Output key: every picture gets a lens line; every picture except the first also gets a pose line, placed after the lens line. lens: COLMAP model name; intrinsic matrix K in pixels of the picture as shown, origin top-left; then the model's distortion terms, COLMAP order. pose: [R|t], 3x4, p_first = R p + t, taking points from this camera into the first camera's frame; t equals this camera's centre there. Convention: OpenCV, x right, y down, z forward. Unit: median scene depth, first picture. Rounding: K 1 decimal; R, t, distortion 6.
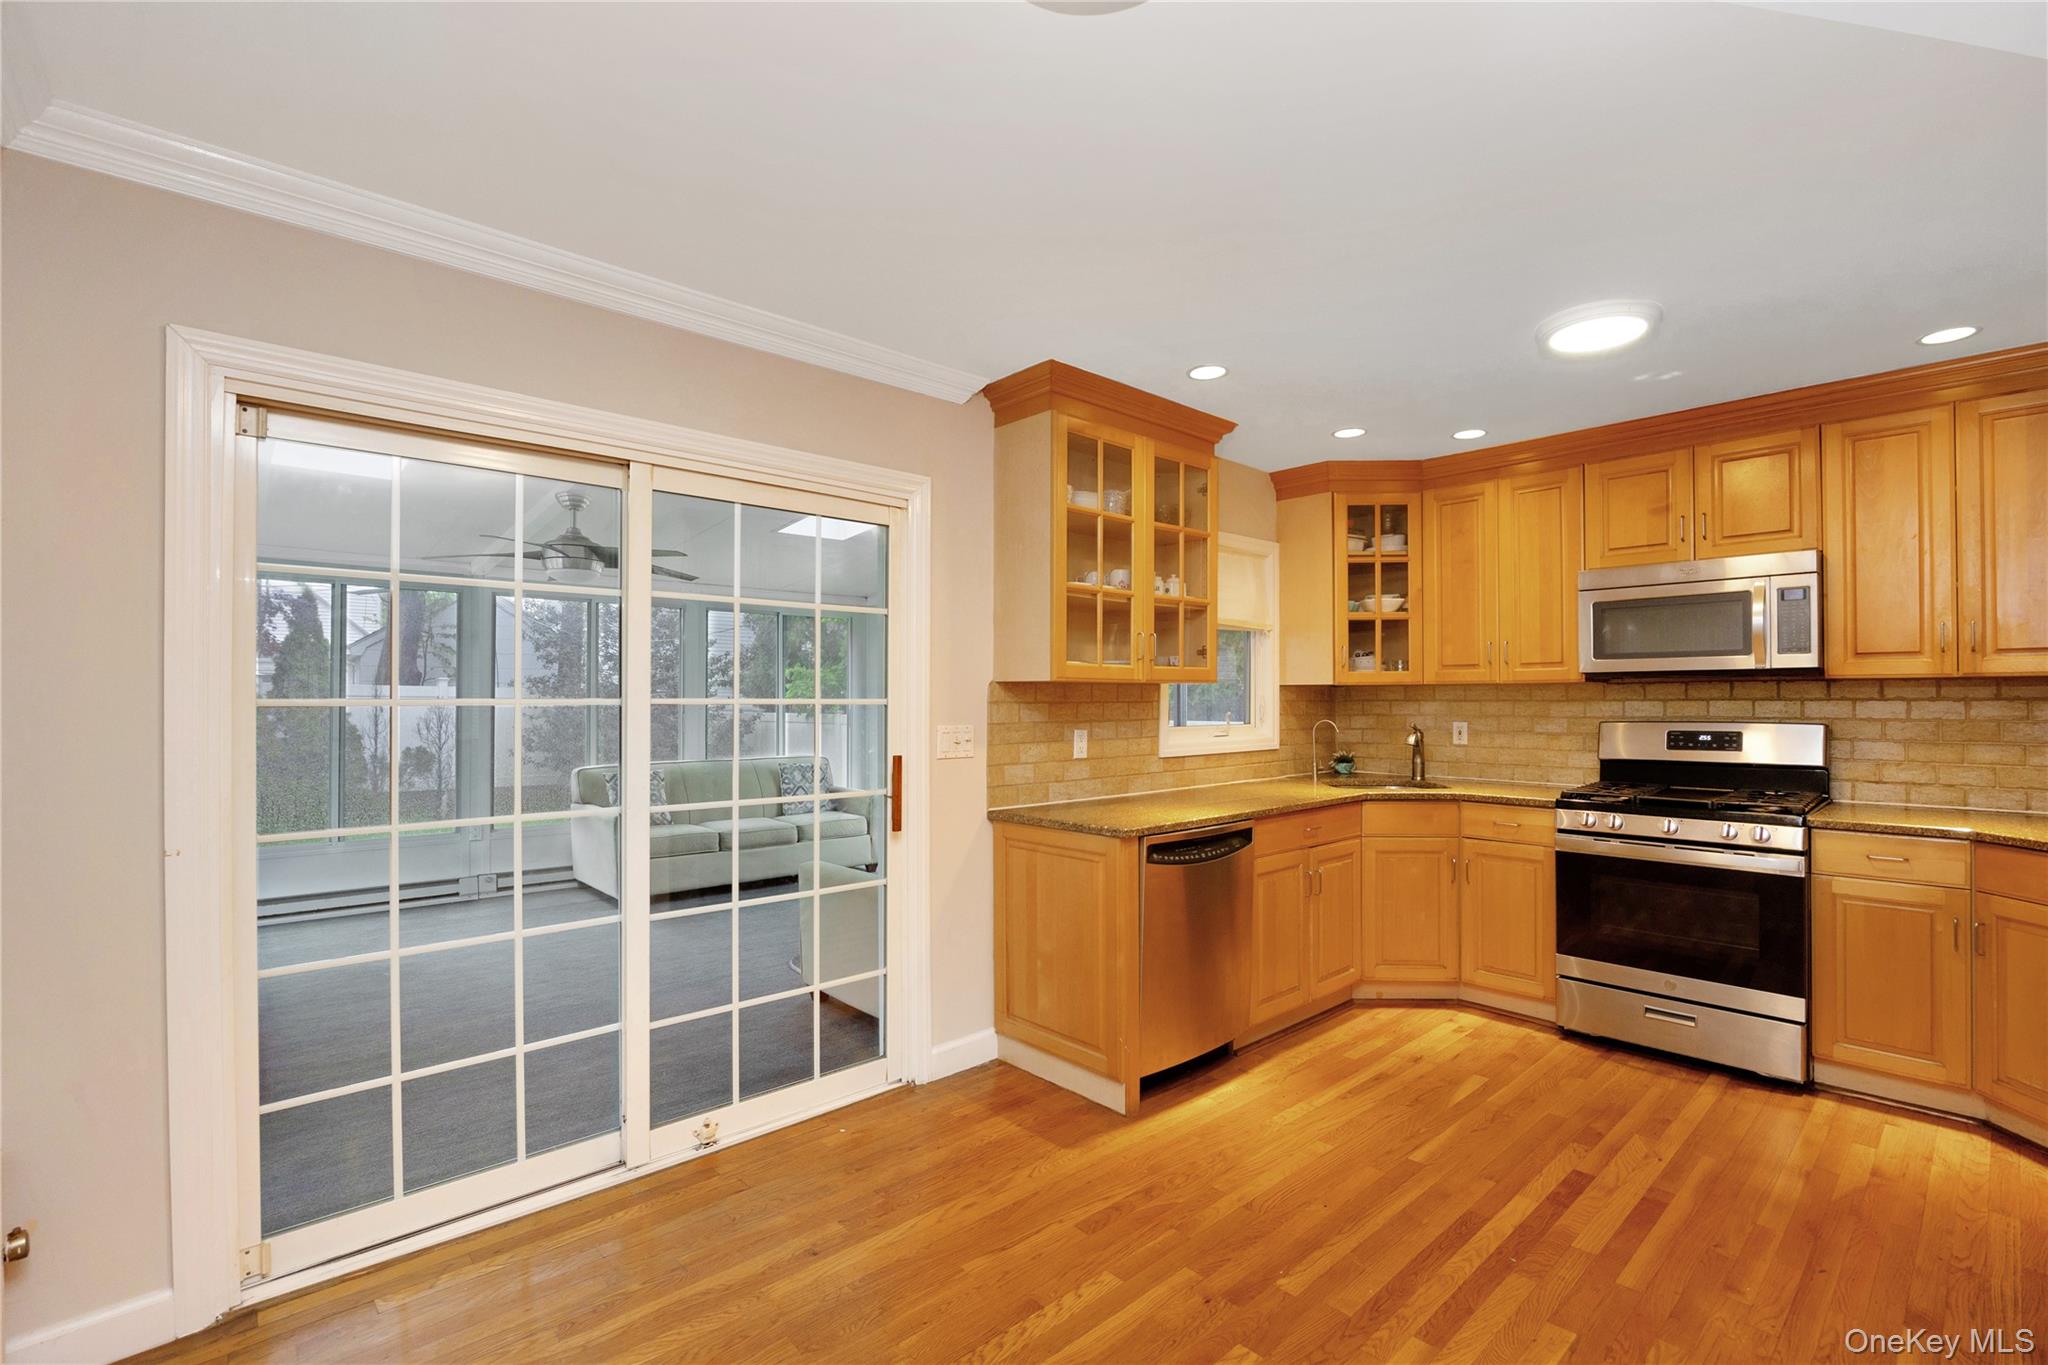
lens RADIAL K [[915.6, 0, 1033.3], [0, 915.6, 694.9], [0, 0, 1]] dist [-0.011782, 0.000112]
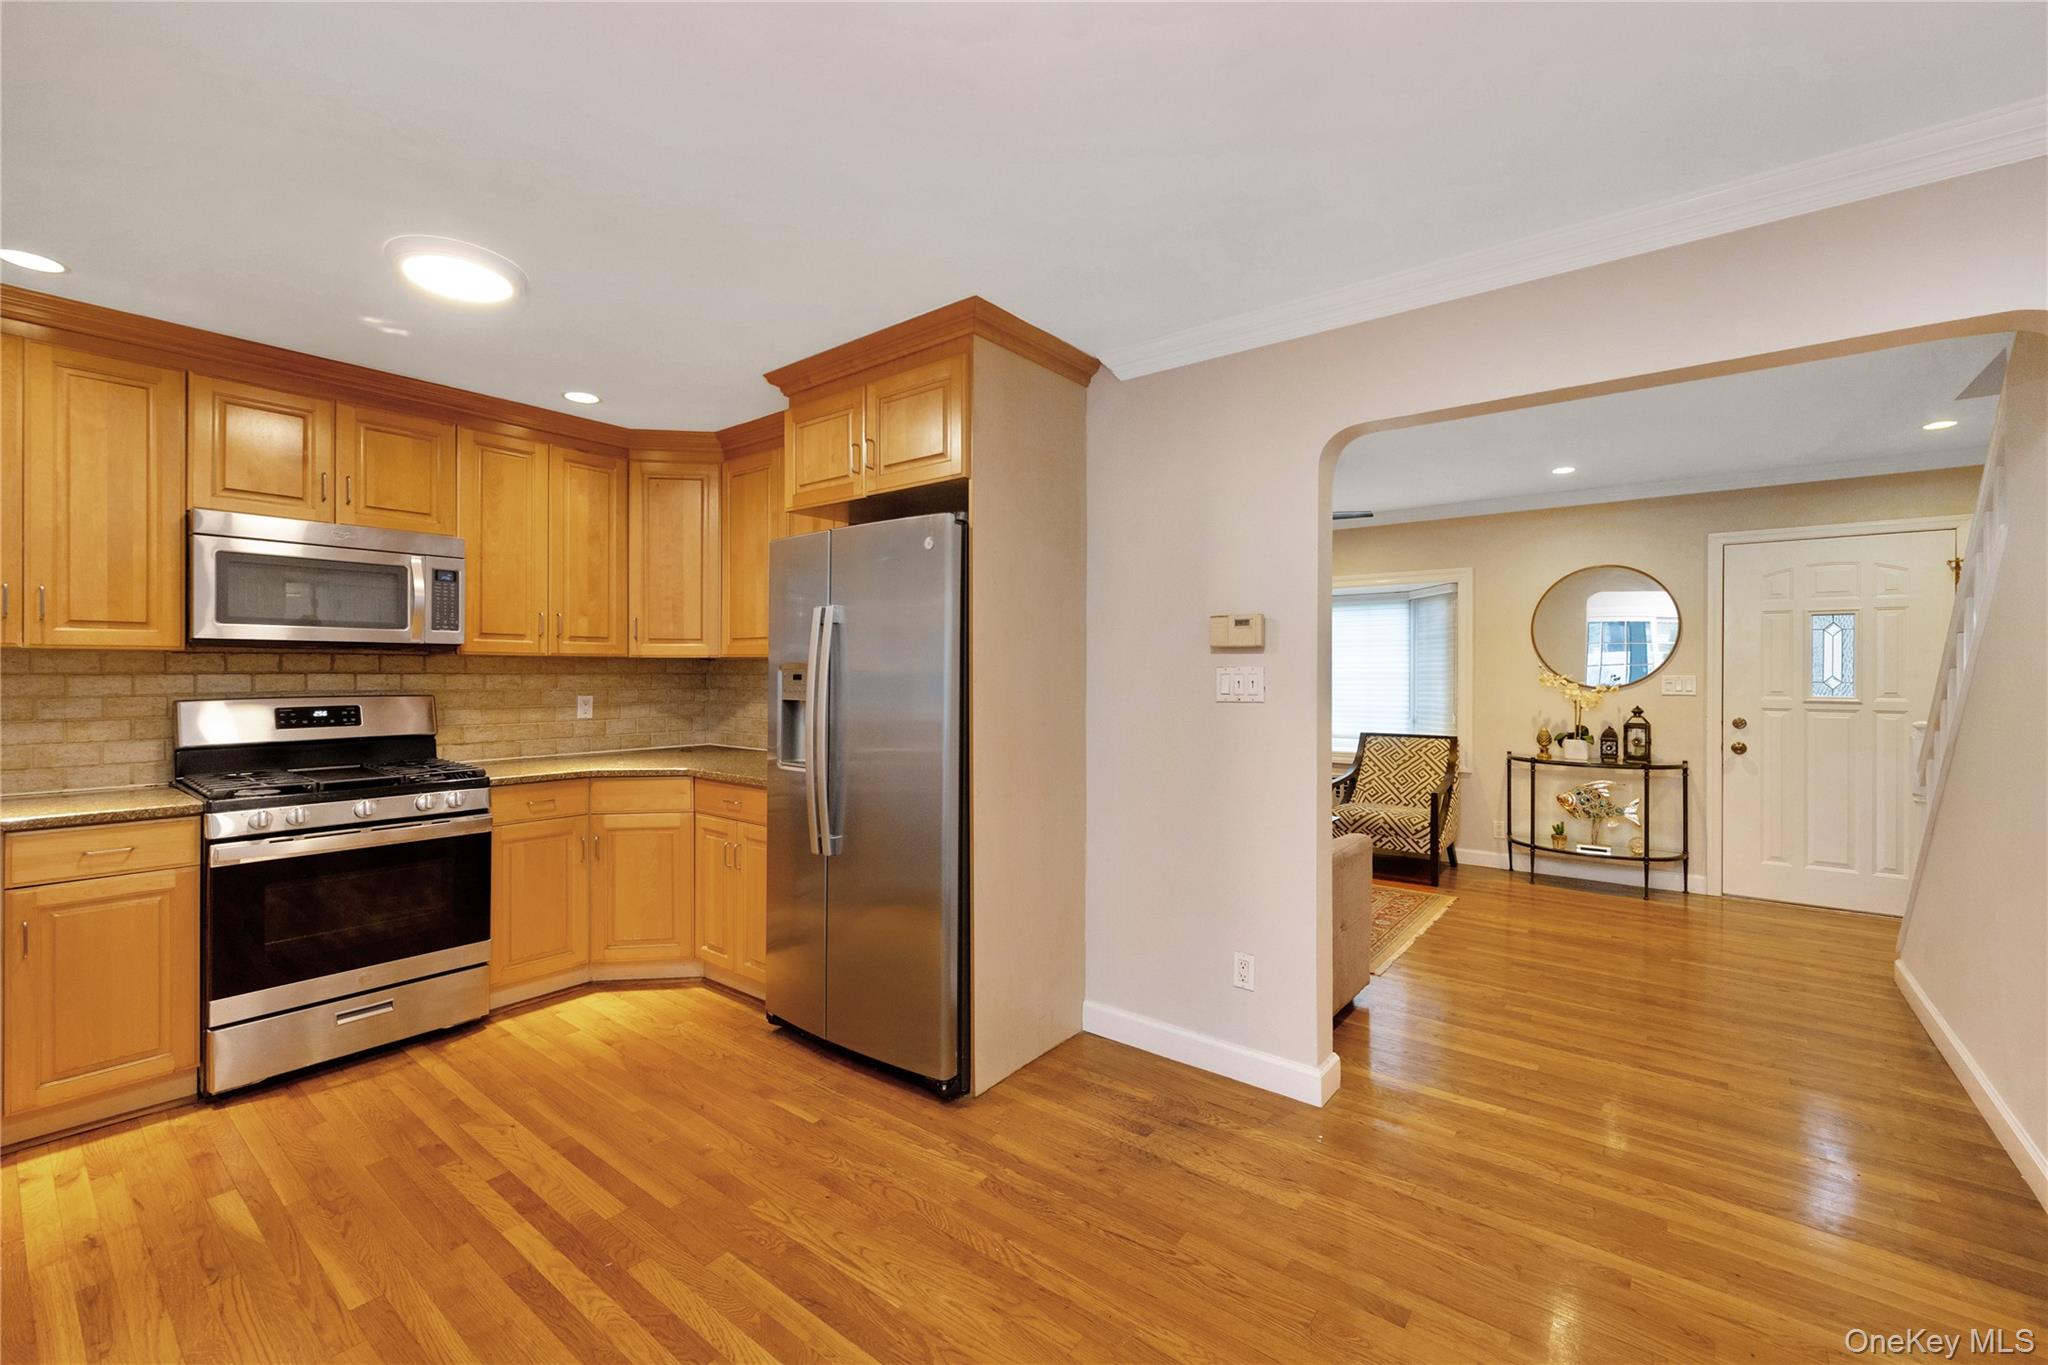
lens RADIAL K [[848.9, 0, 1038.0], [0, 848.9, 674.7], [0, 0, 1]] dist [0.001268, 0.000026]
pose [[-0.172664, -0.001365, 0.984980, -0.256302], [-0.007496, 0.999972, 0.000072, 0.001444], [-0.984952, -0.007371, -0.172669, 0.435222]]
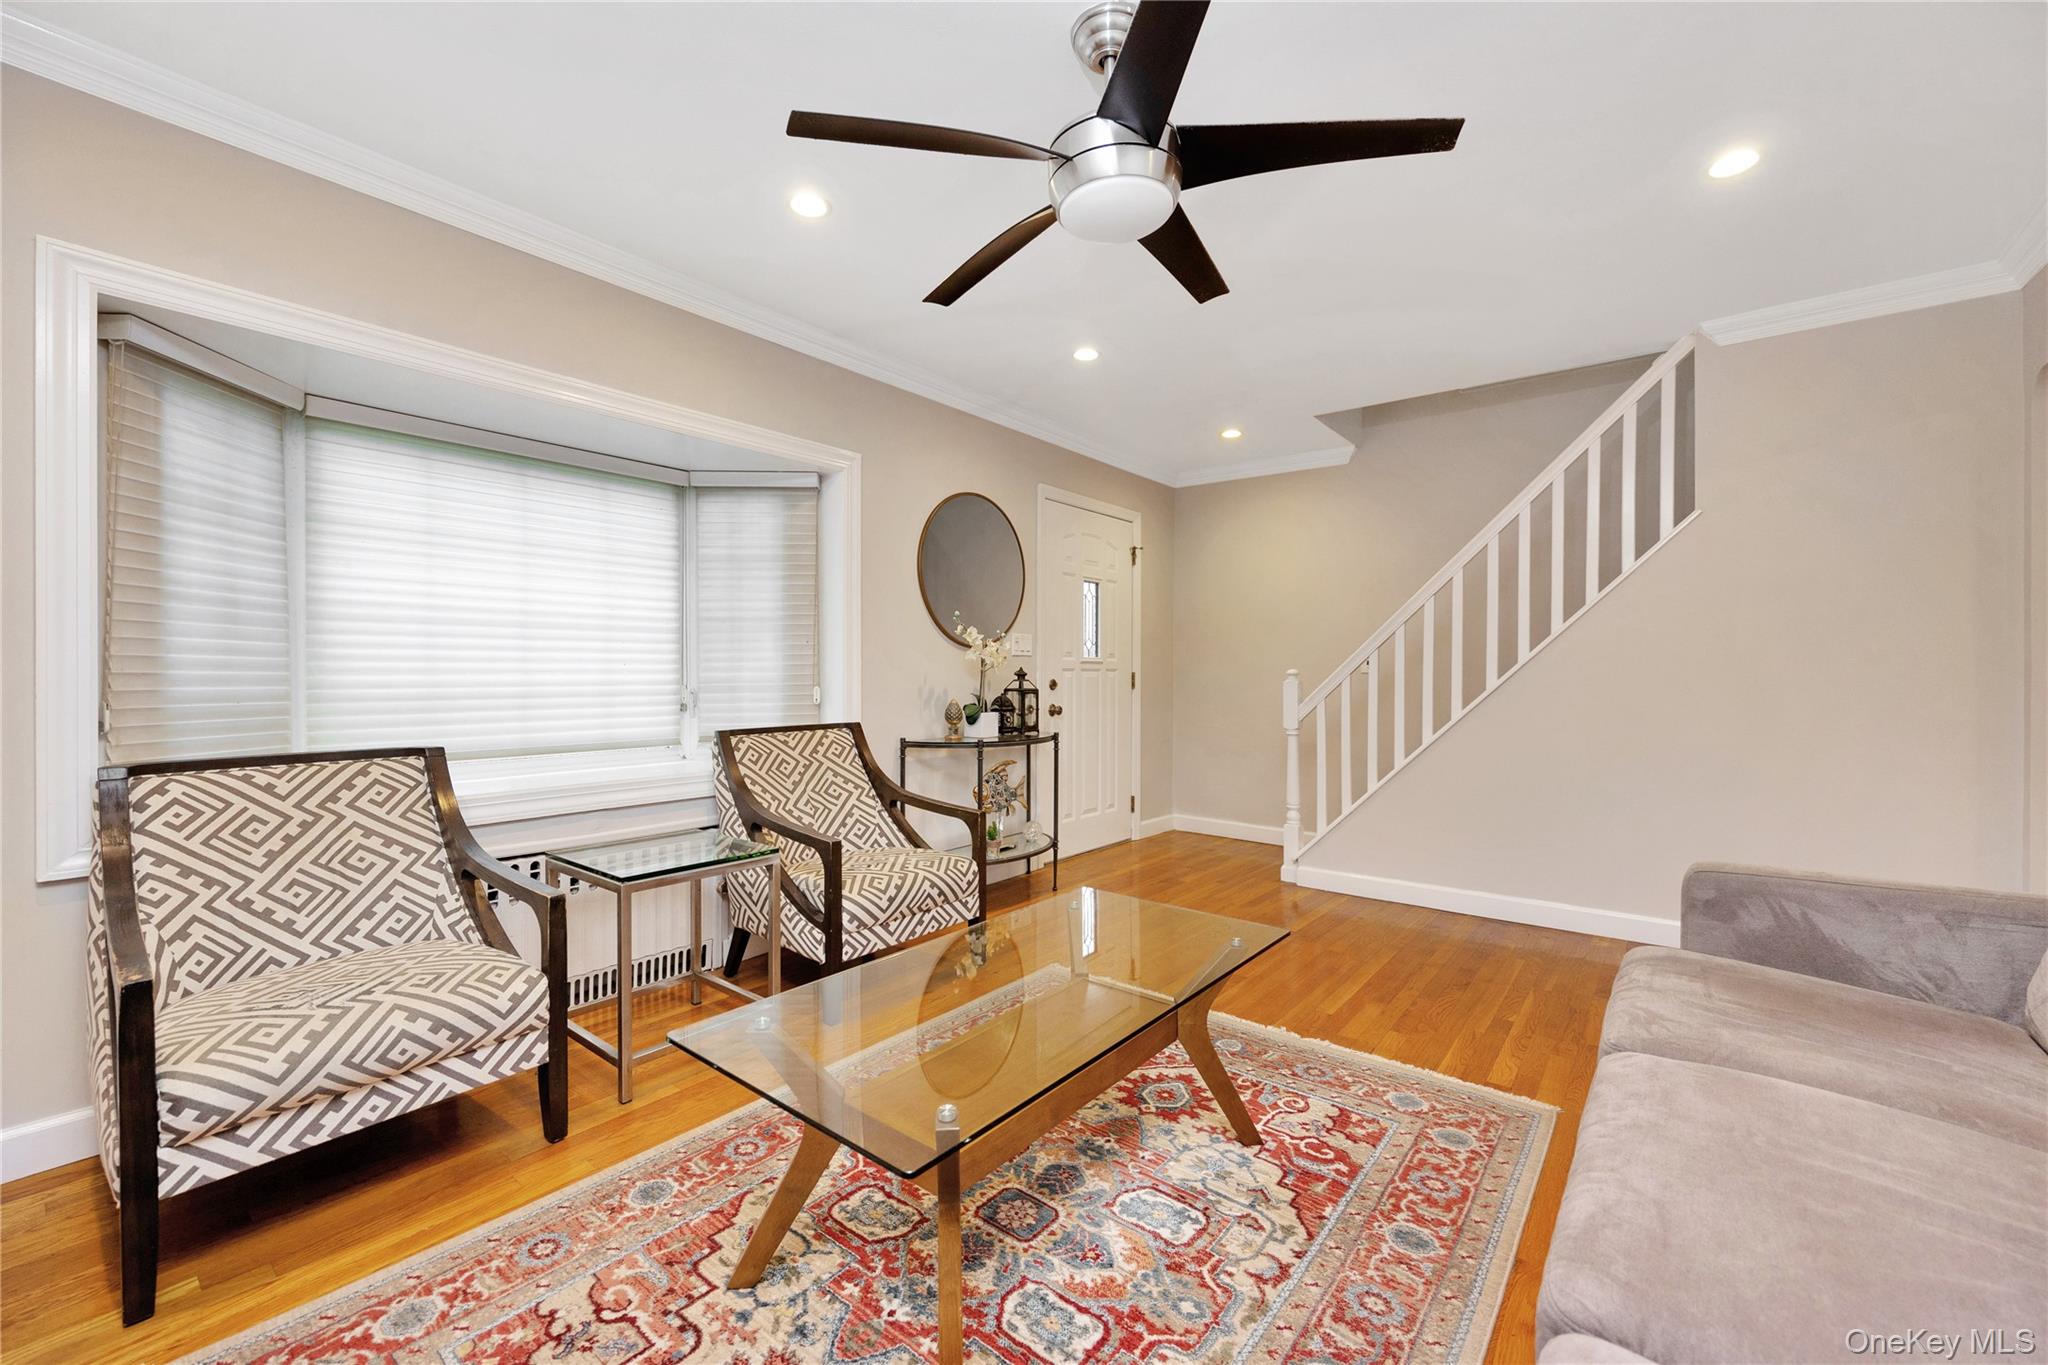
lens RADIAL K [[818.0, 0, 1024.0], [0, 818.0, 682.5], [0, 0, 1]] dist [-0.001593, -0.000167]
pose [[-0.988552, 0.004114, -0.150828, 1.187680], [0.003325, 0.999979, 0.005482, 0.063130], [0.150847, 0.004917, -0.988545, 0.349500]]
